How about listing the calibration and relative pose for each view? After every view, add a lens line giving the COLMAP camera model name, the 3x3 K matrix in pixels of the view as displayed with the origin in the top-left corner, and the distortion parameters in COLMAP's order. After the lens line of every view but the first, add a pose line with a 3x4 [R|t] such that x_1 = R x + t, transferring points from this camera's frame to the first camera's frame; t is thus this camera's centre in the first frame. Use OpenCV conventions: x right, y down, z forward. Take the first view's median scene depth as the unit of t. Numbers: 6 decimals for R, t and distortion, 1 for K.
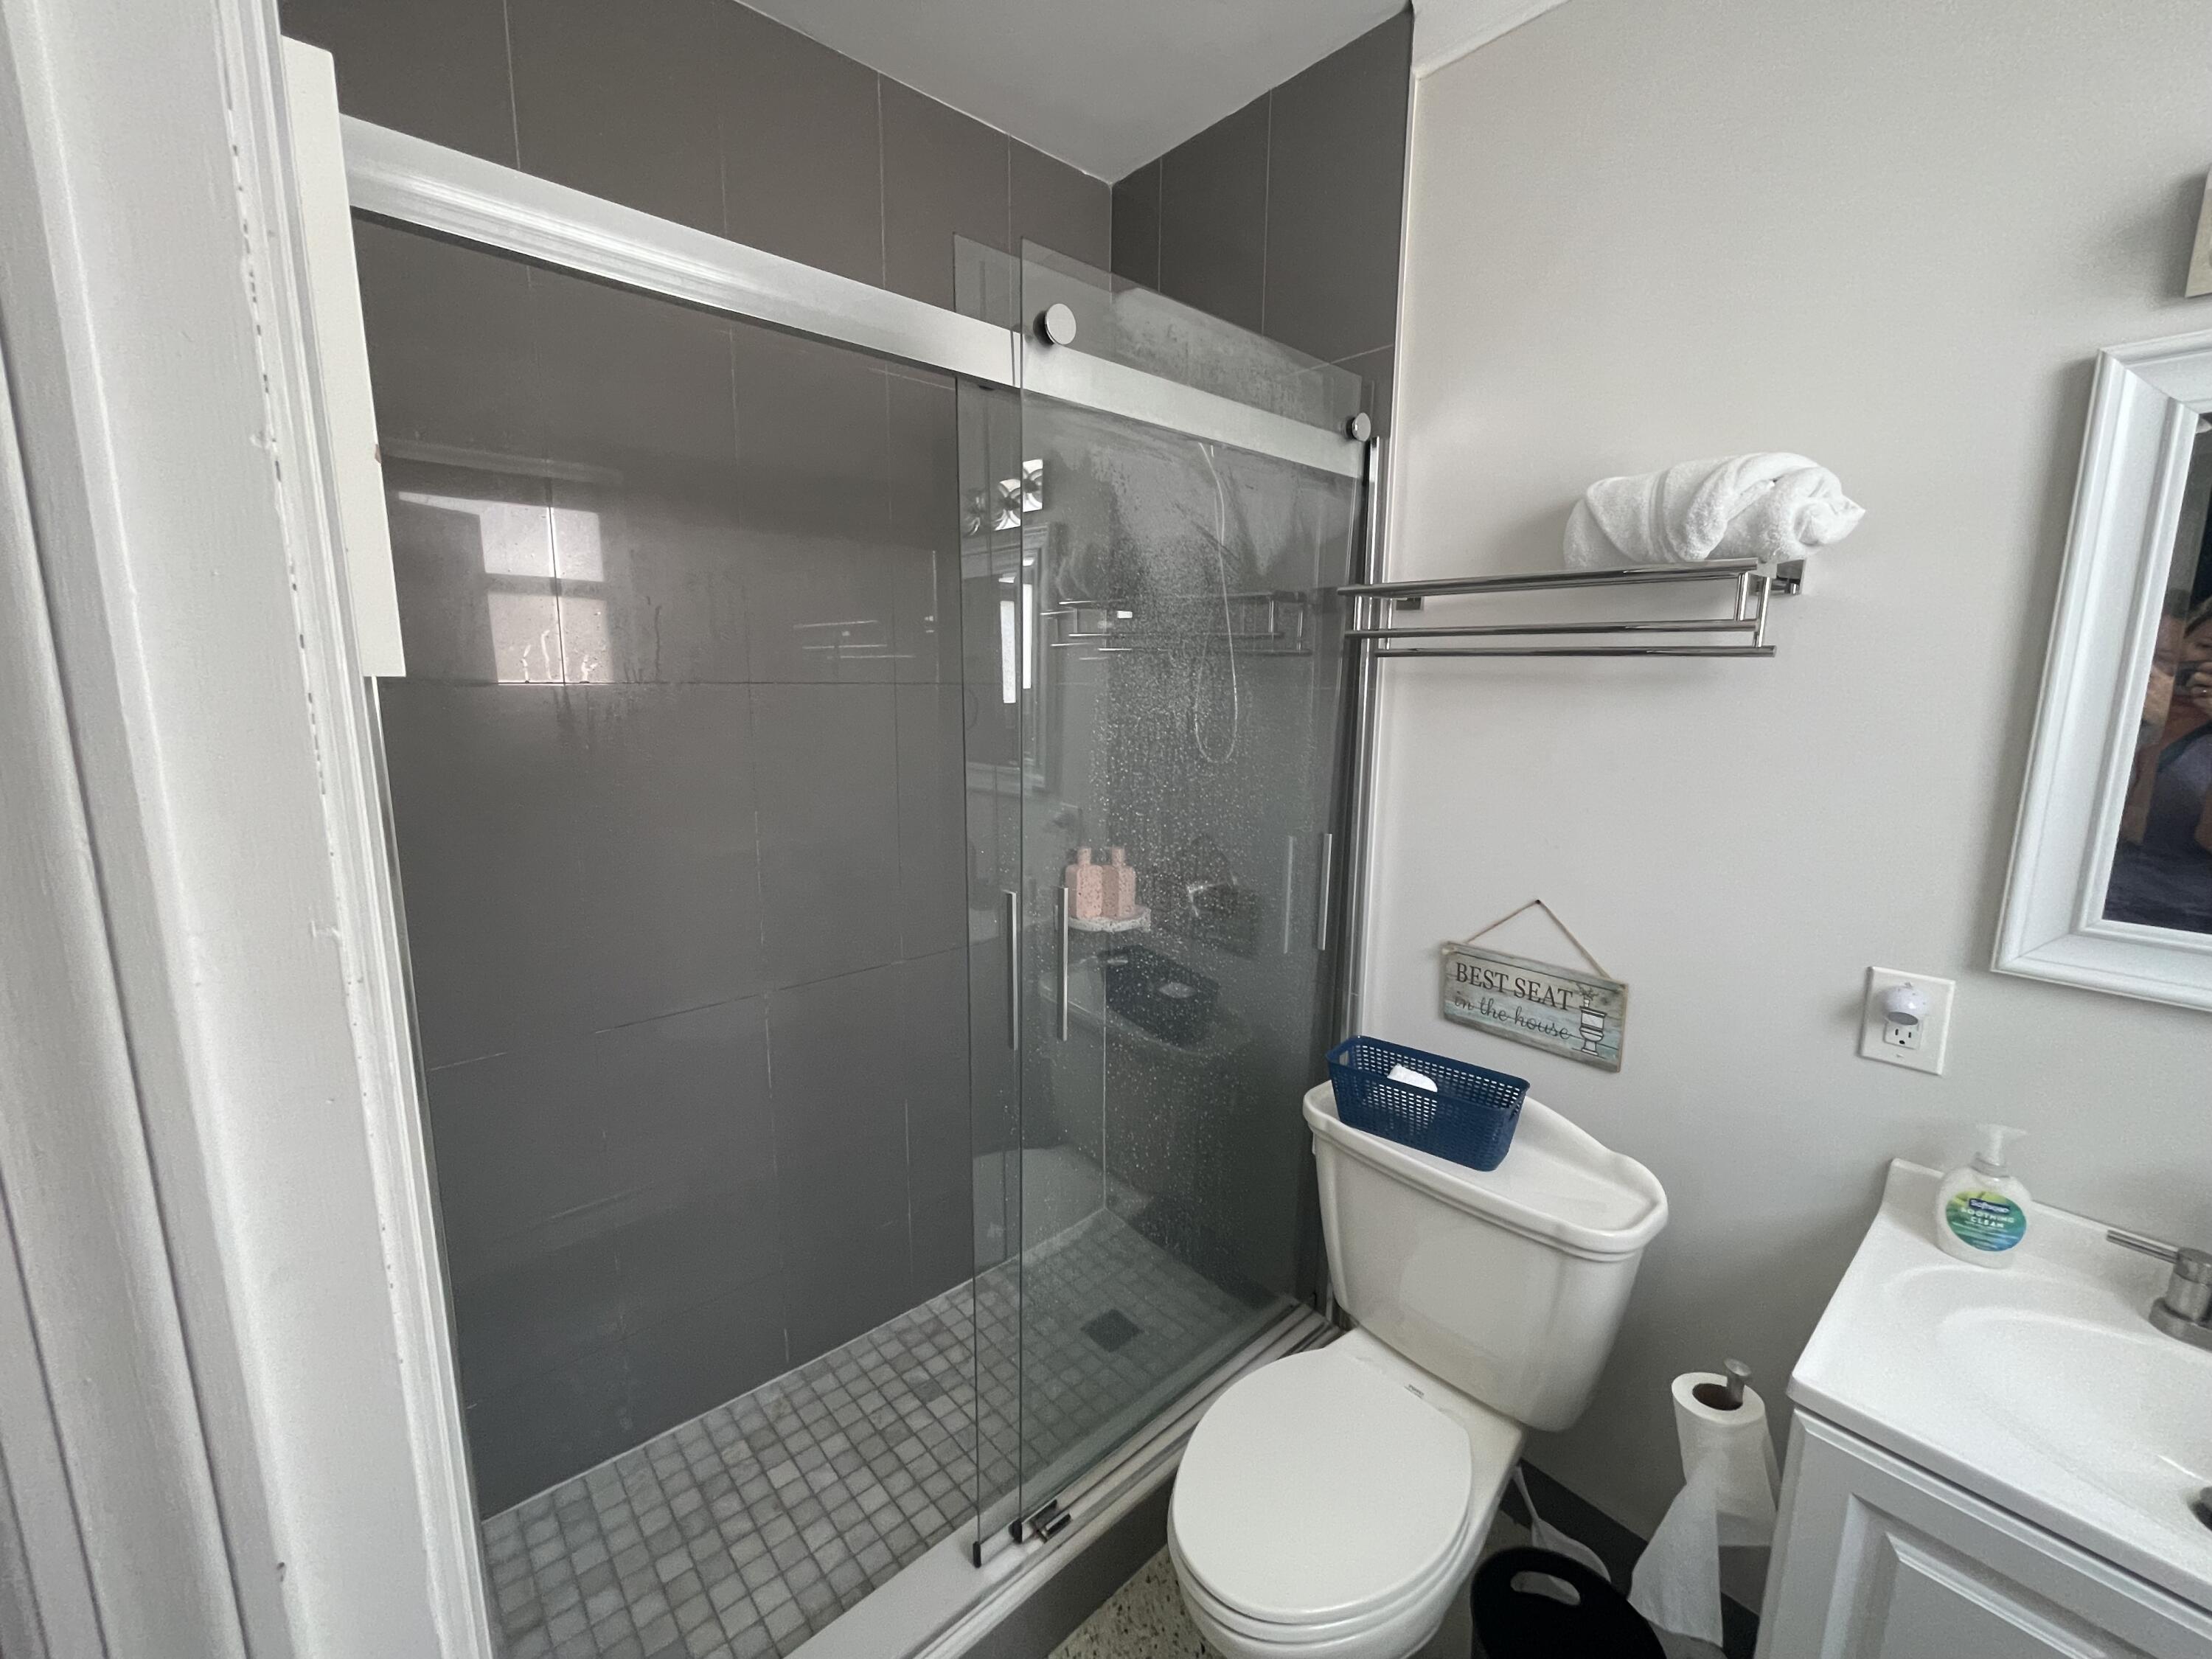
lens RADIAL K [[885.1, 0, 1109.2], [0, 885.1, 824.9], [0, 0, 1]] dist [-0.000714, -0.000347]
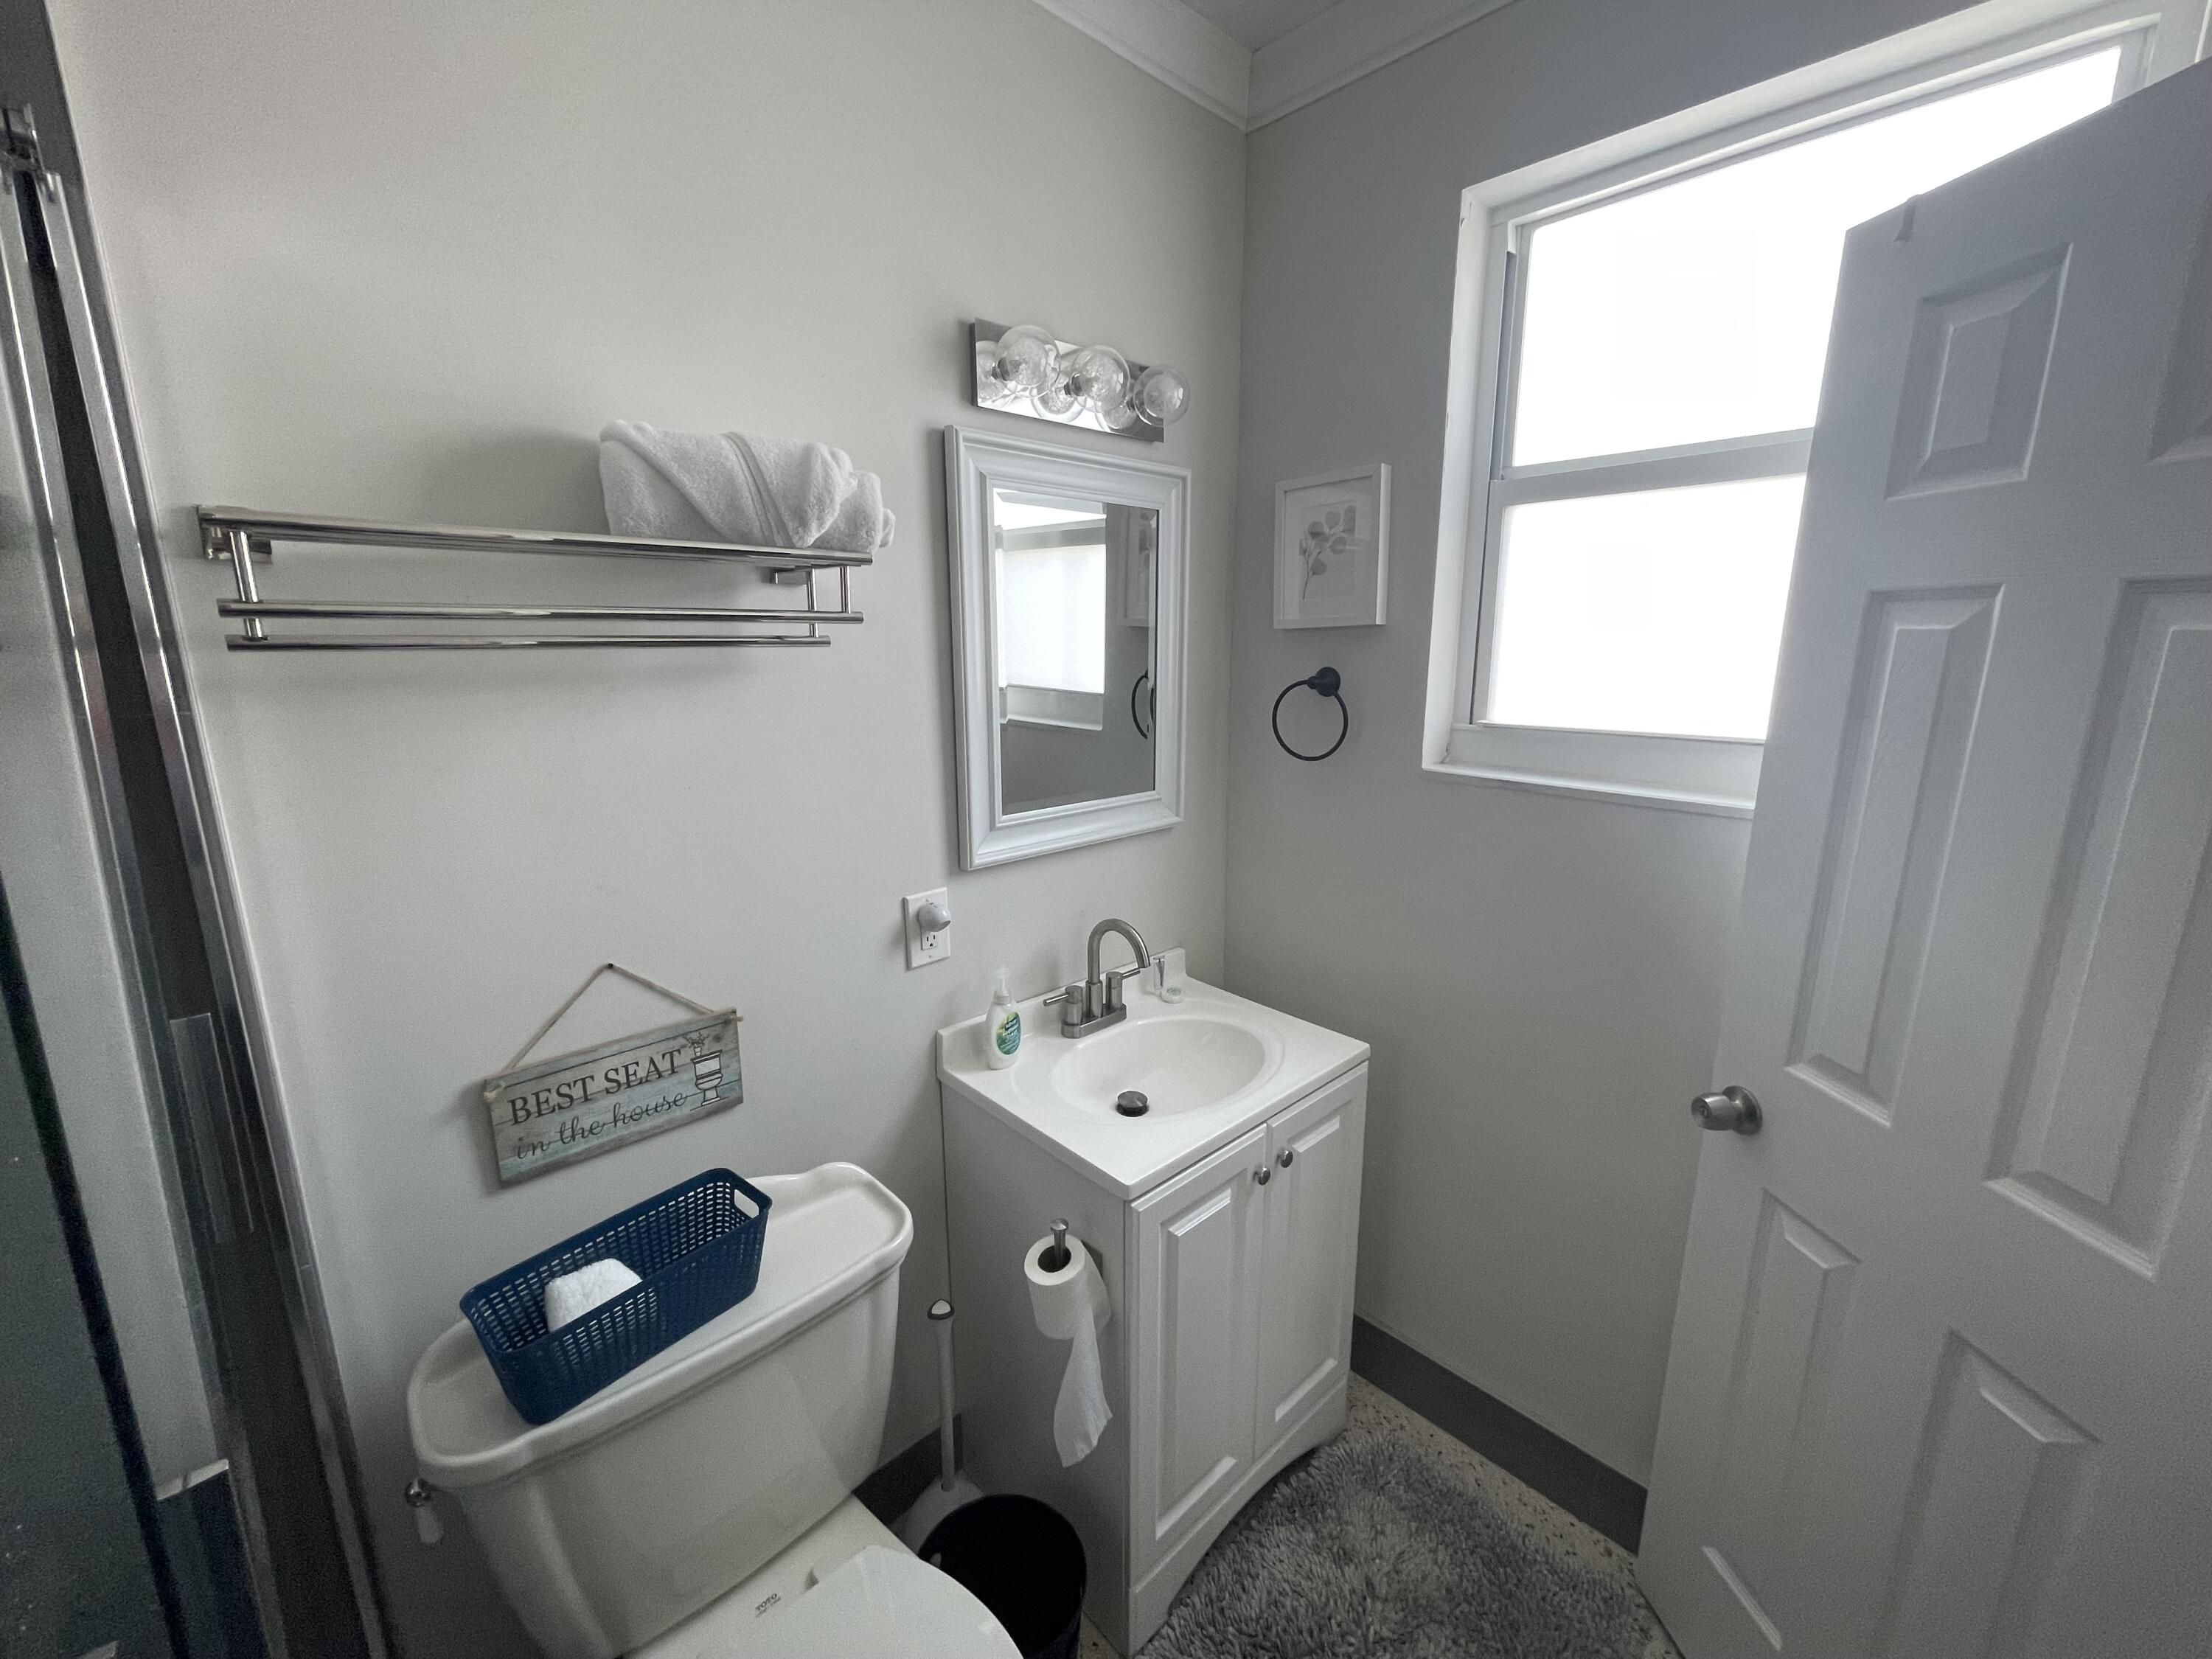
lens RADIAL K [[885.1, 0, 1109.2], [0, 885.1, 824.9], [0, 0, 1]] dist [-0.000714, -0.000347]
pose [[-0.032113, -0.219259, 0.975138, -0.260197], [0.177528, 0.958877, 0.221449, -0.127893], [-0.983592, 0.180226, 0.008133, 0.560447]]
